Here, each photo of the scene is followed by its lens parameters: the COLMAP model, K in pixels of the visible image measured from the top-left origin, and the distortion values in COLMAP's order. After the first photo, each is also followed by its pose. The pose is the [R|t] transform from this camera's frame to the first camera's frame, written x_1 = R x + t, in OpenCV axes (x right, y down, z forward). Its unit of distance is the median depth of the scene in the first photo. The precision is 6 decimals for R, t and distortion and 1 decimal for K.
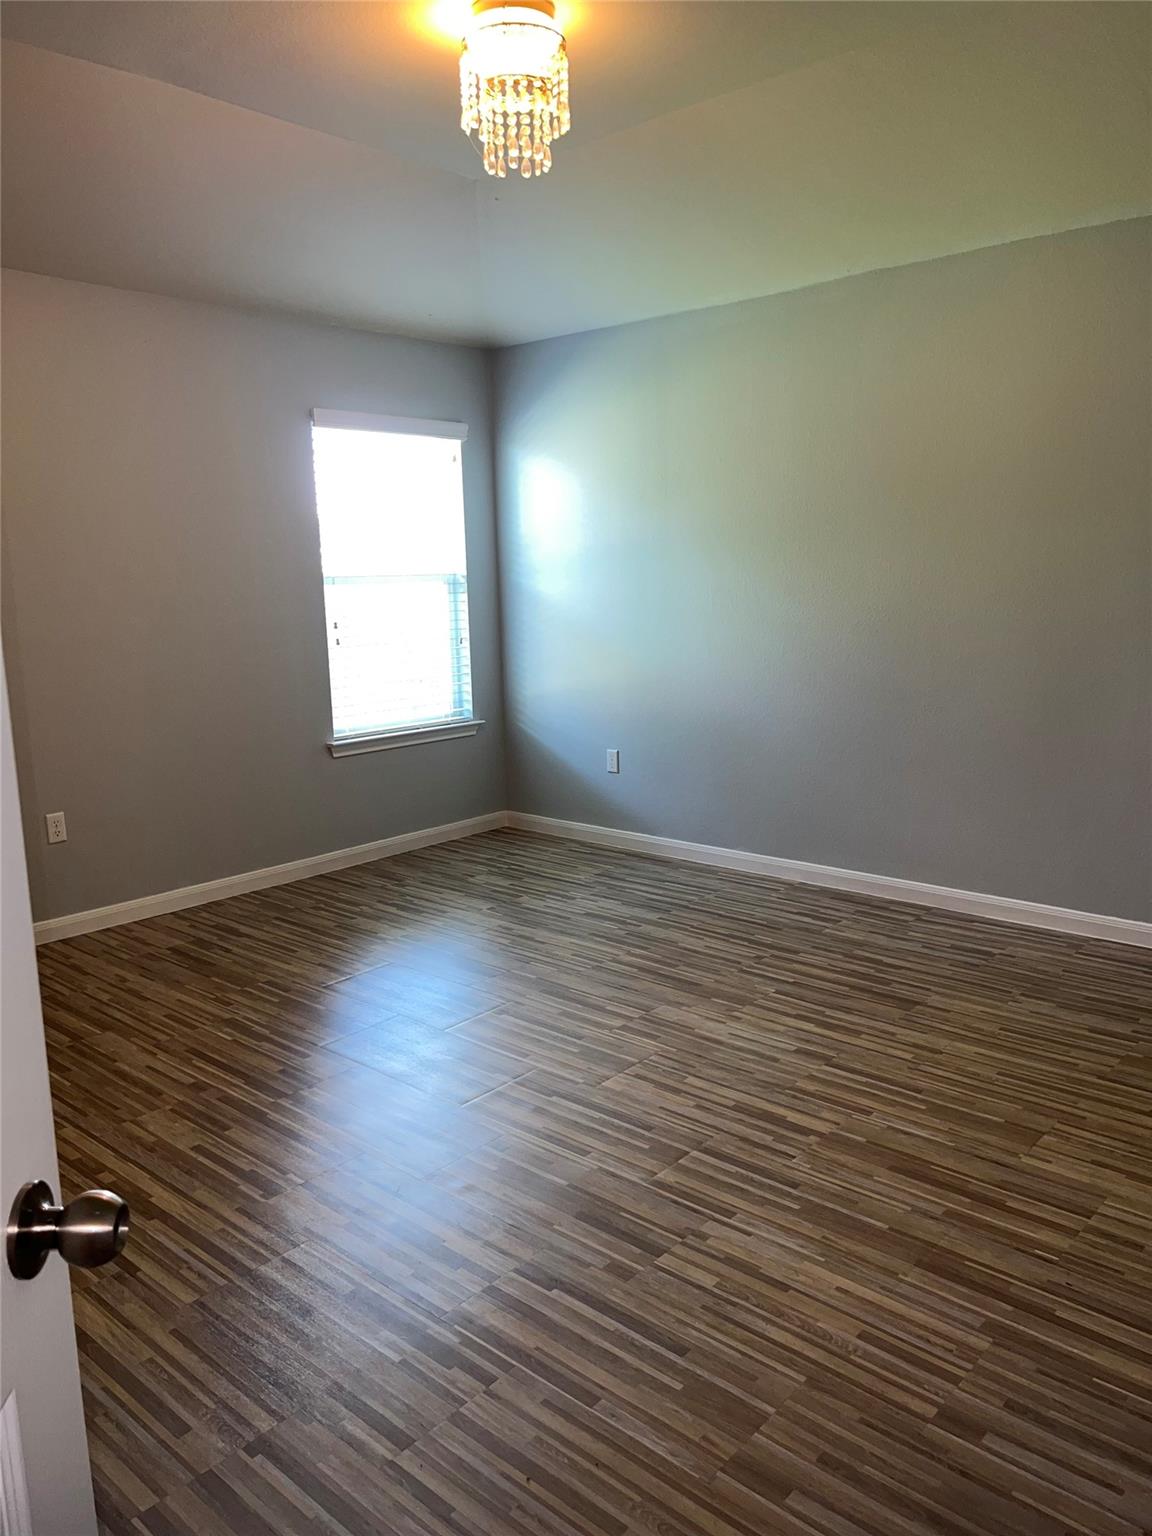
lens RADIAL K [[1166.7, 0, 581.5], [0, 1166.7, 765.5], [0, 0, 1]] dist [0.056255, -0.069543]
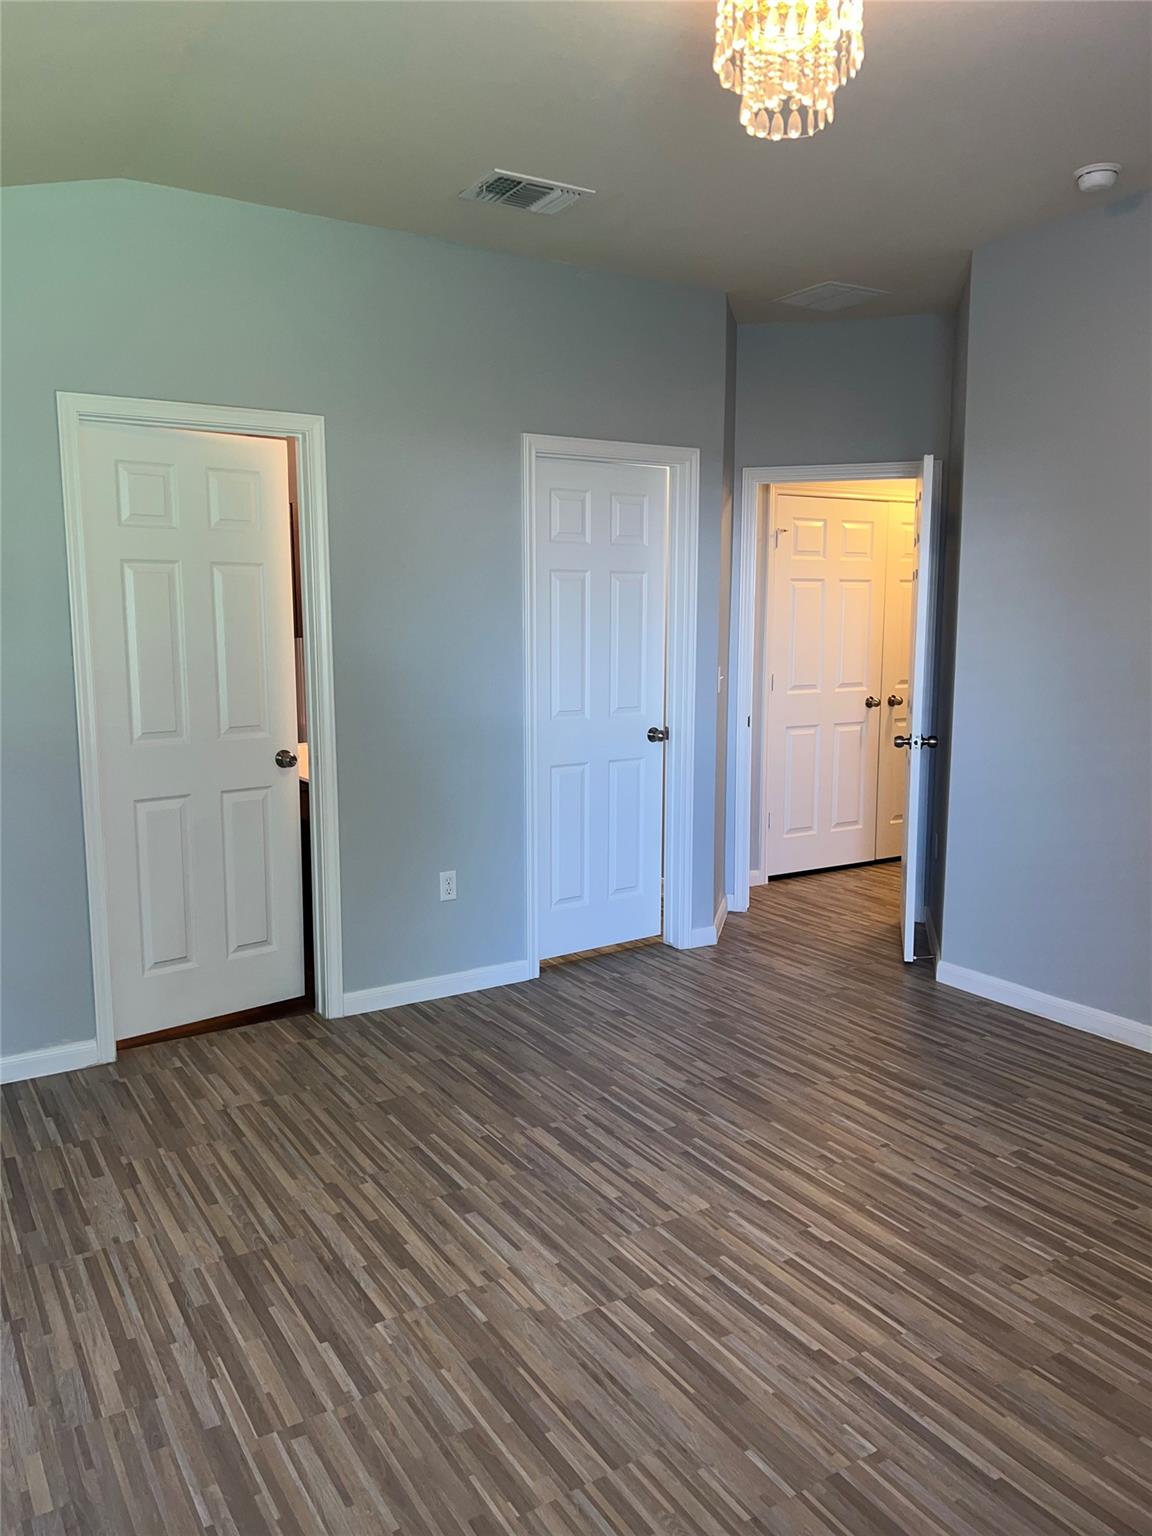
lens RADIAL K [[1166.7, 0, 564.7], [0, 1166.7, 777.4], [0, 0, 1]] dist [0.056255, -0.069543]
pose [[-0.955542, -0.010029, 0.294684, -0.131780], [0.079690, 0.953444, 0.290851, -0.300728], [-0.283881, 0.301404, -0.910257, 1.650638]]
